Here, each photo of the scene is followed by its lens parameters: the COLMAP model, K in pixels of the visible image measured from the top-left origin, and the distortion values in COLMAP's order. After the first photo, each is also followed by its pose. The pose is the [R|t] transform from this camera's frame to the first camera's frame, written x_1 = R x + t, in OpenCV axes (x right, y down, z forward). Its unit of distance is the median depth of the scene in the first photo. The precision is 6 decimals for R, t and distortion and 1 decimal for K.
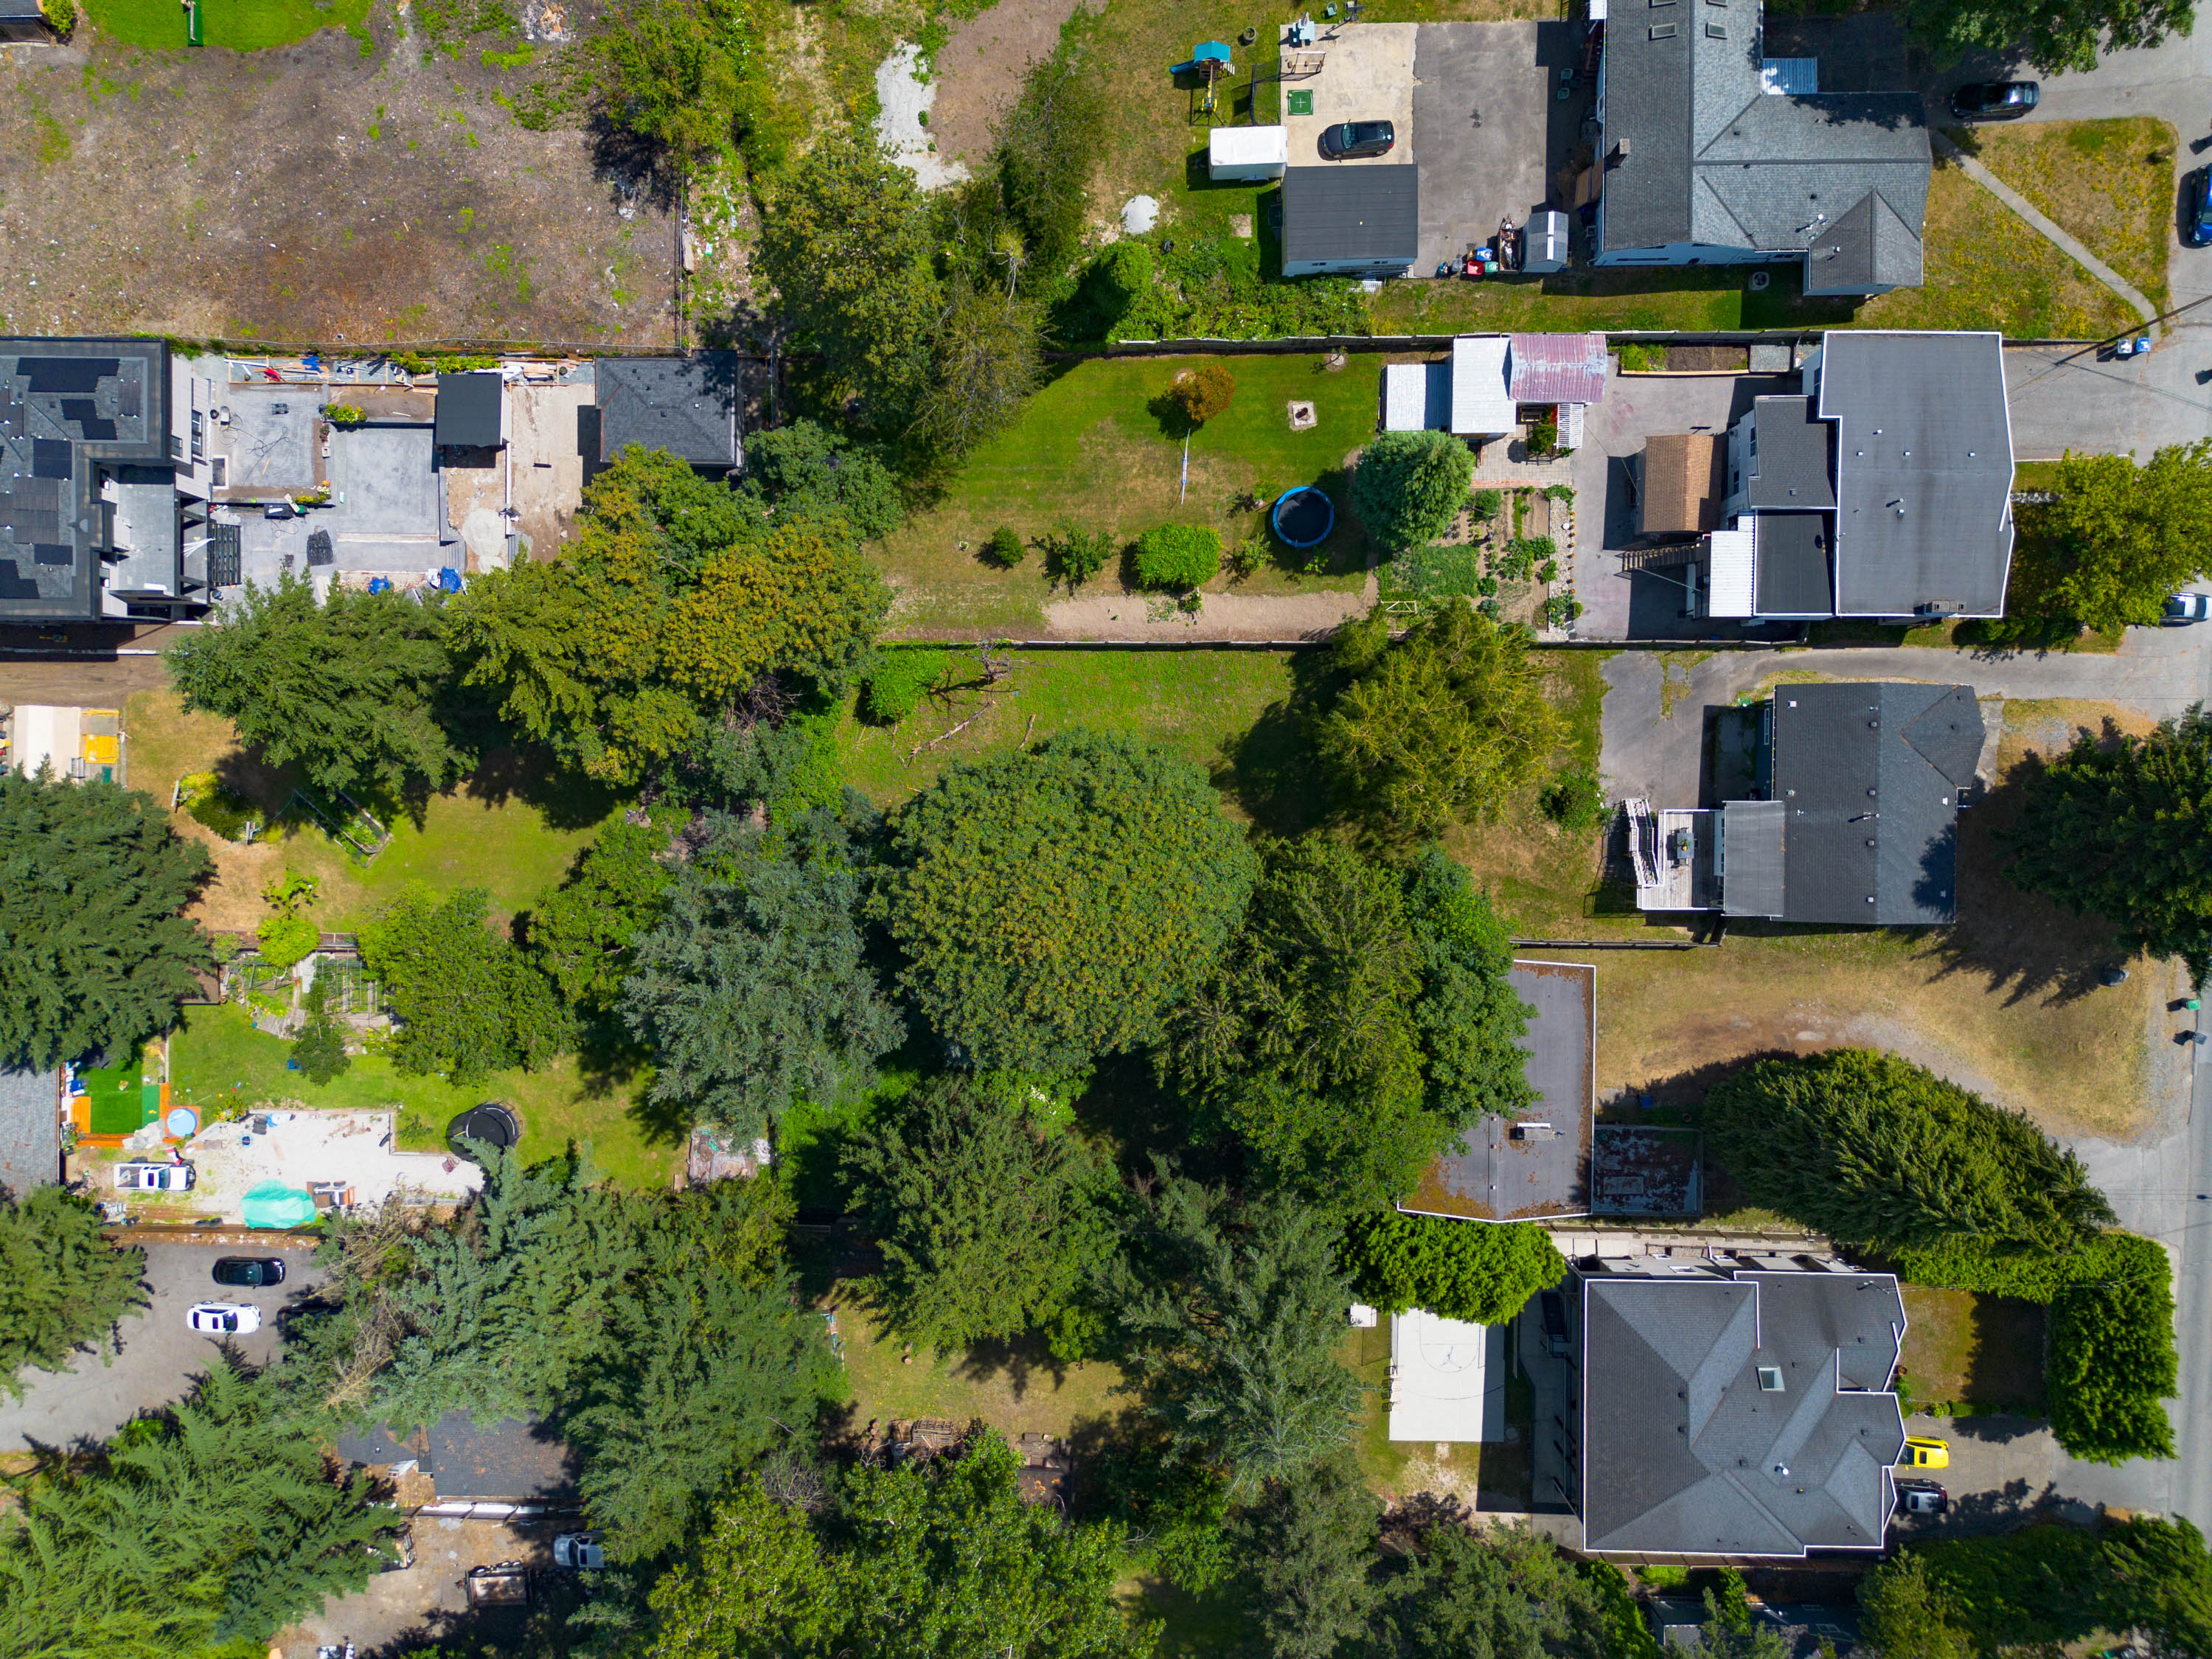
lens RADIAL K [[1573.9, 0, 1100.2], [0, 1573.9, 830.4], [0, 0, 1]] dist [0.061046, -0.057635]
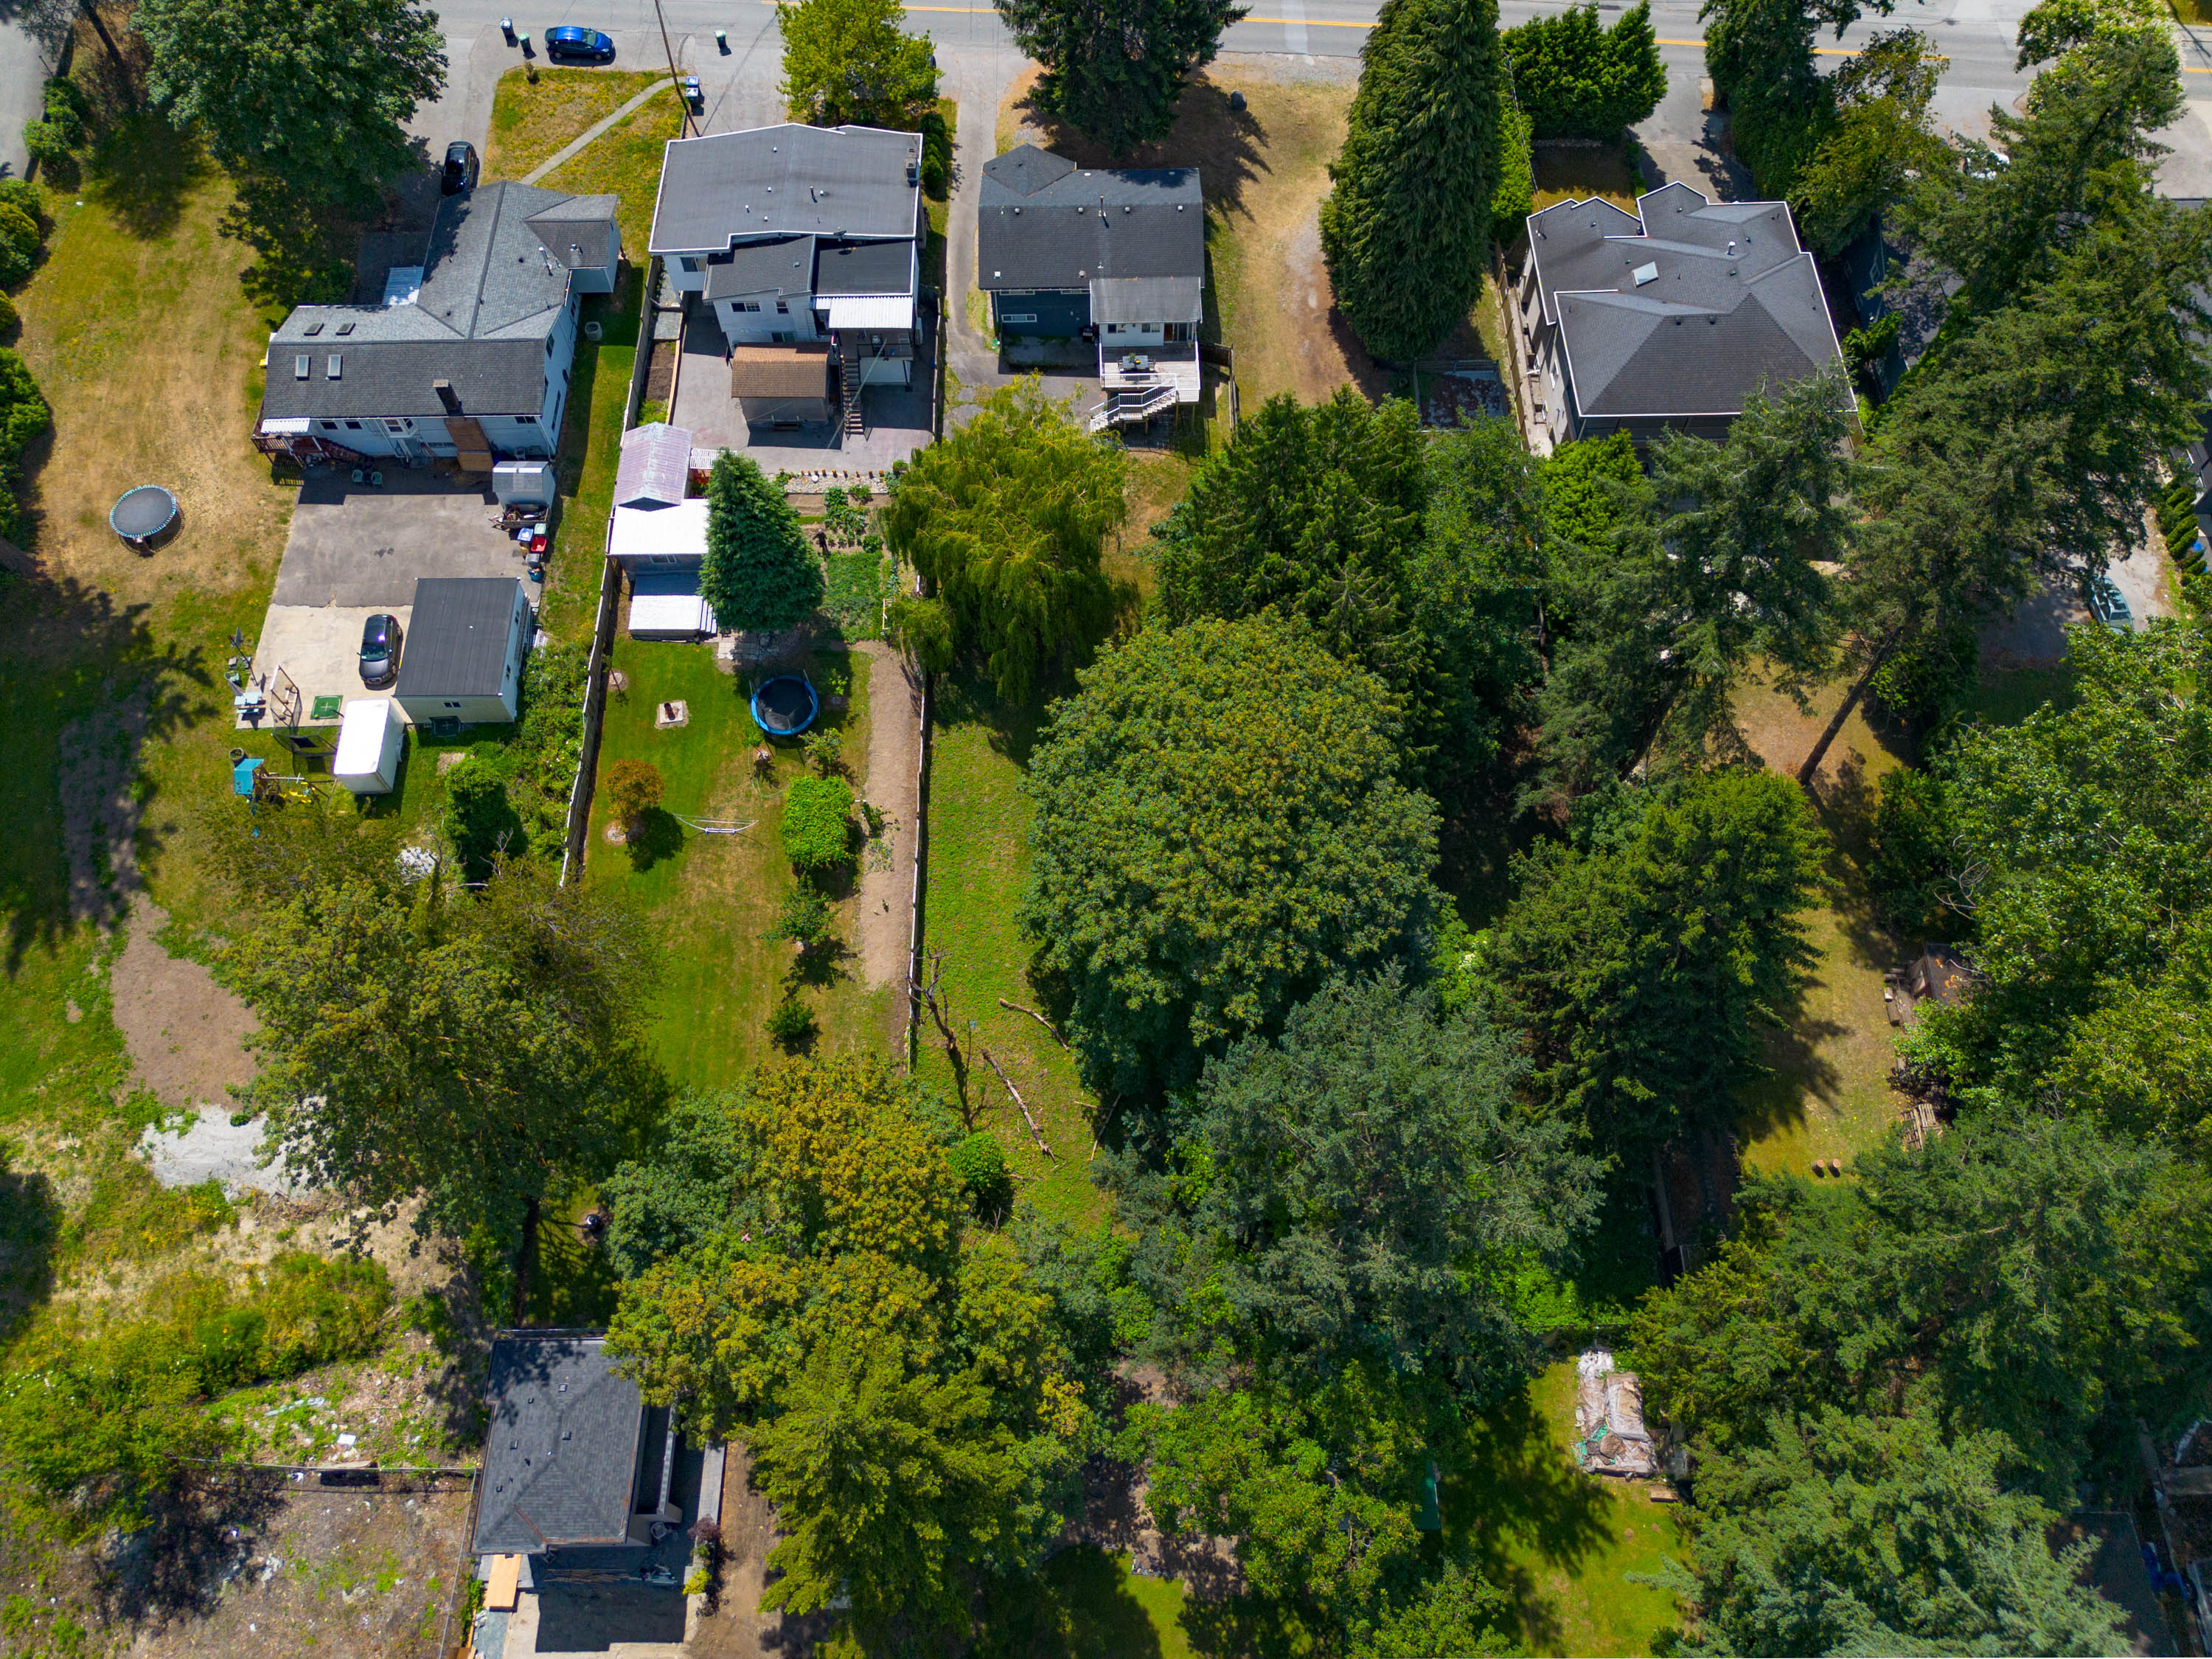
lens RADIAL K [[1629.5, 0, 1098.8], [0, 1629.5, 802.2], [0, 0, 1]] dist [0.064894, -0.061440]
pose [[-0.019120, -0.864431, 0.502388, -0.394399], [0.999513, -0.028922, -0.011726, -0.009447], [0.024667, 0.501920, 0.864562, 0.225813]]
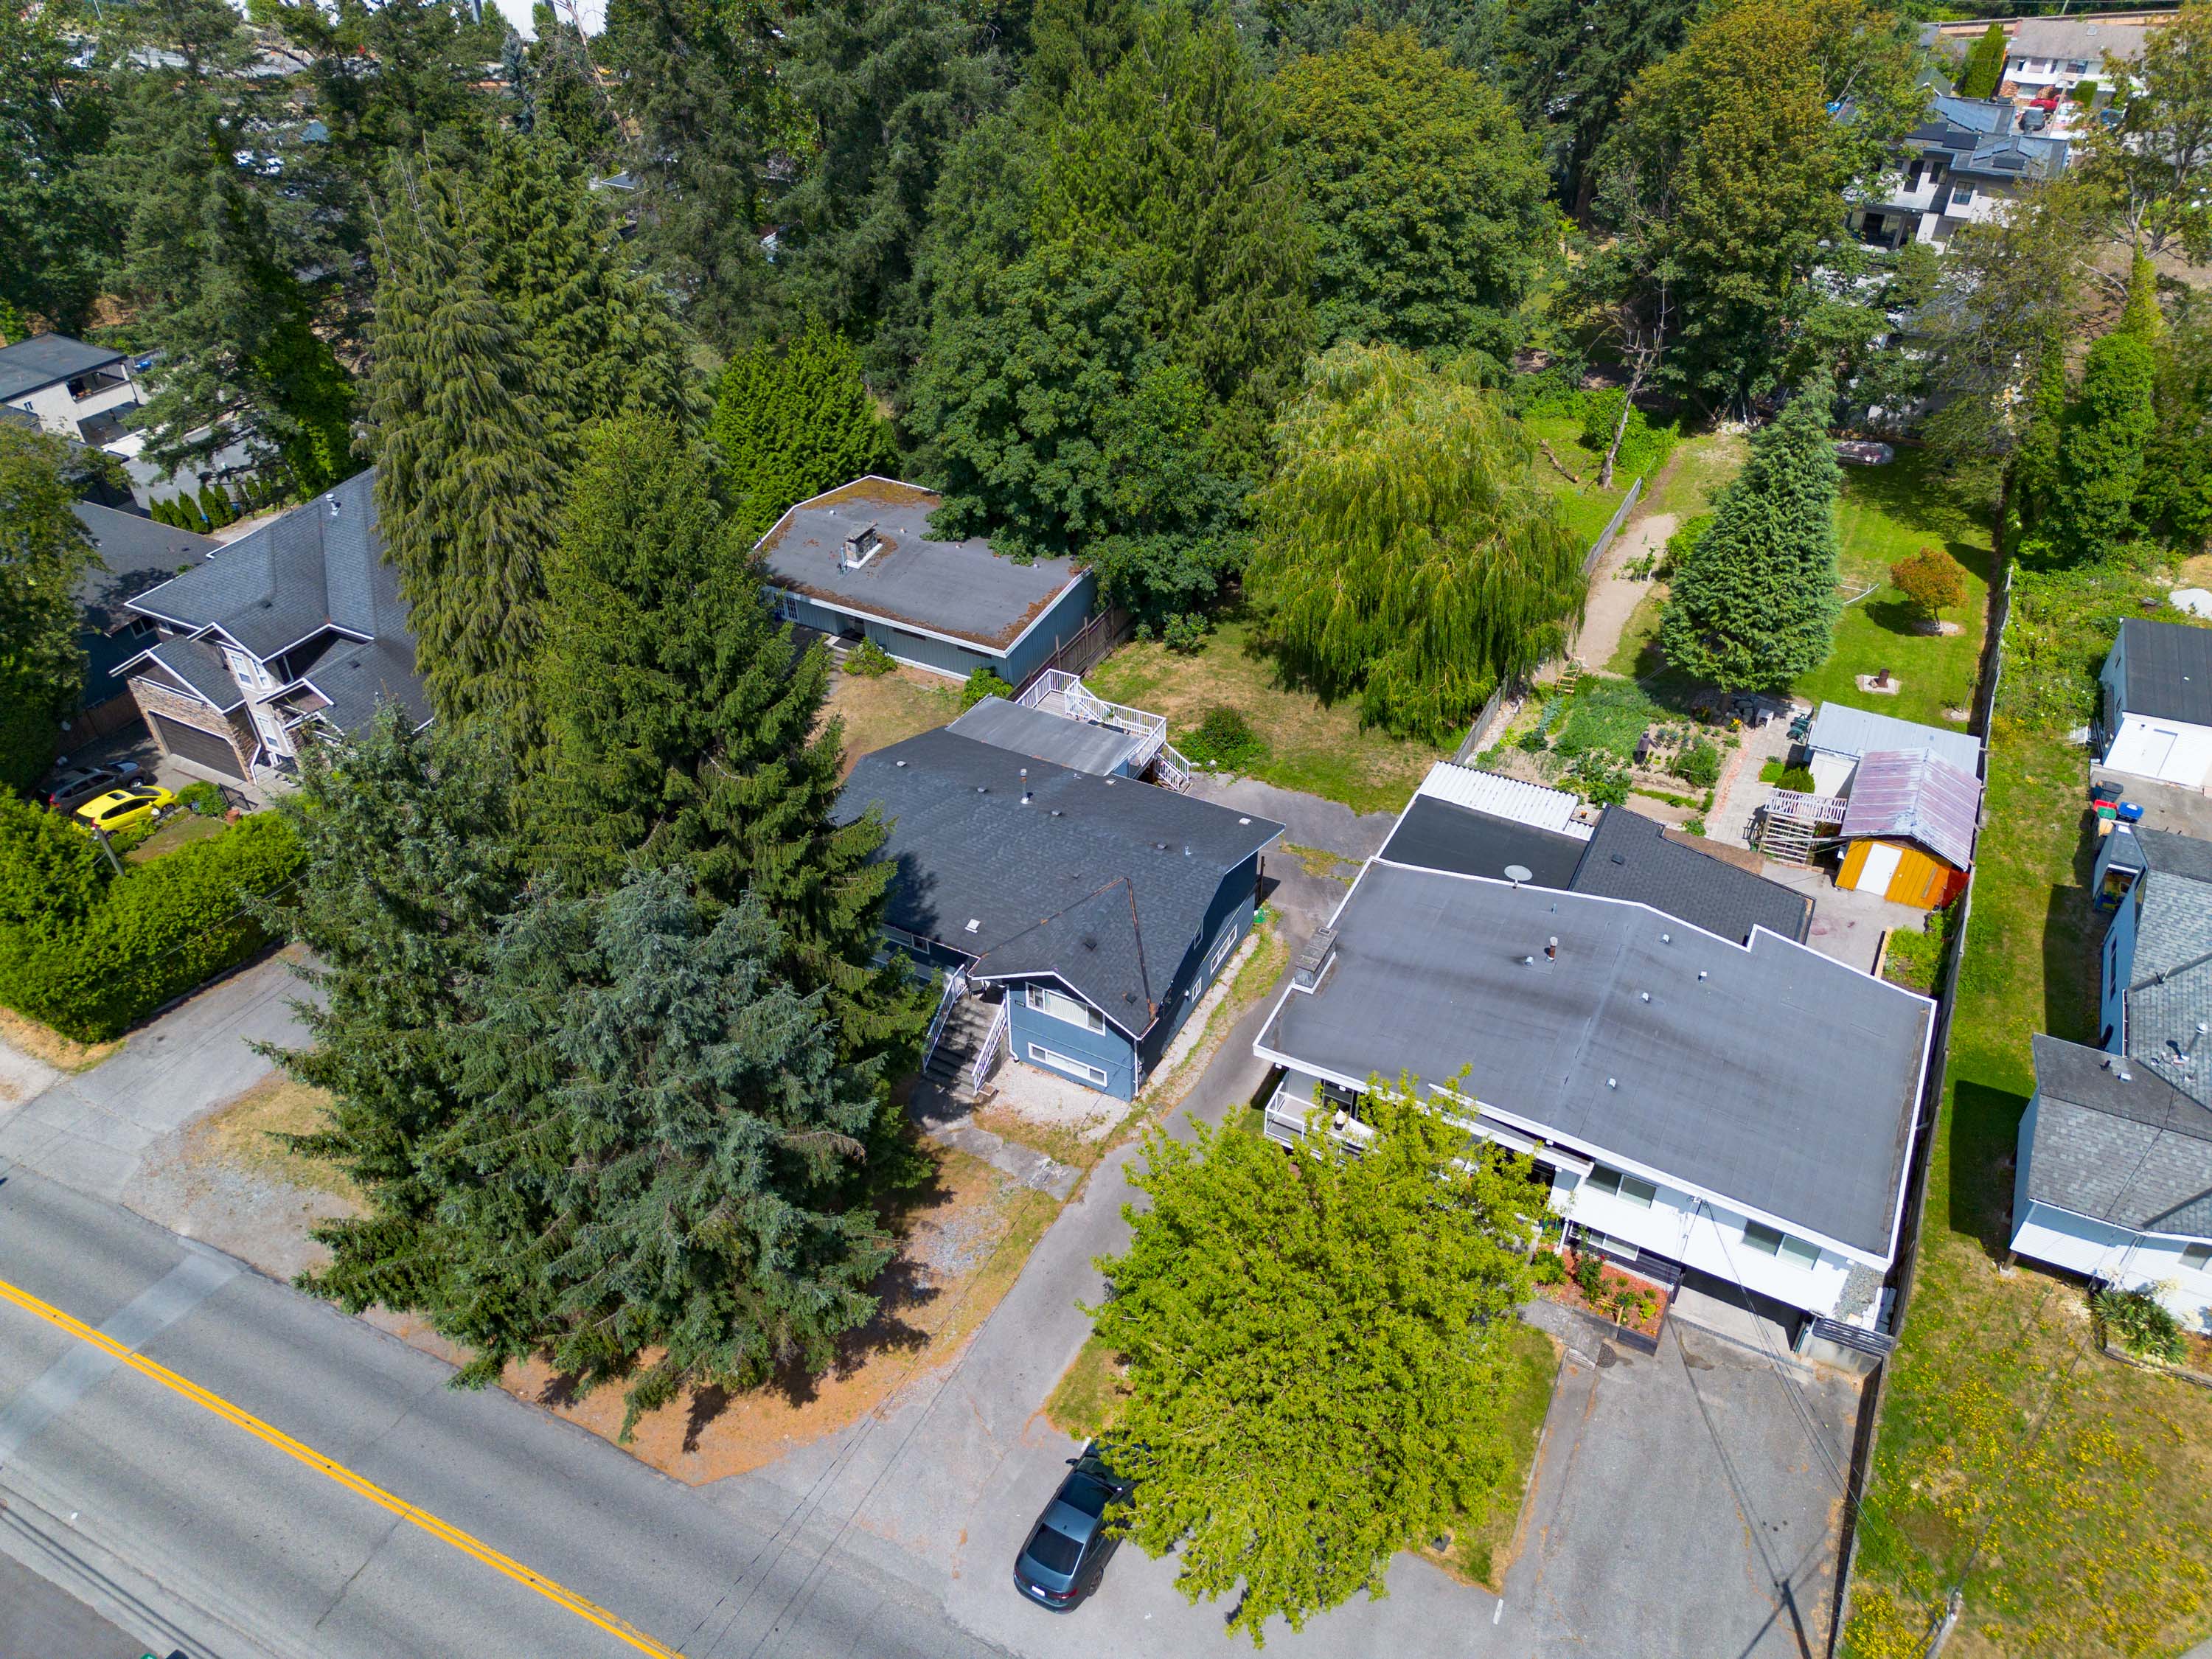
lens RADIAL K [[1573.9, 0, 1100.2], [0, 1573.9, 830.4], [0, 0, 1]] dist [0.061046, -0.057635]
pose [[-0.456234, 0.566170, -0.686515, 0.819785], [-0.889814, -0.282465, 0.358390, -0.229151], [0.008993, 0.774380, 0.632656, 0.604767]]
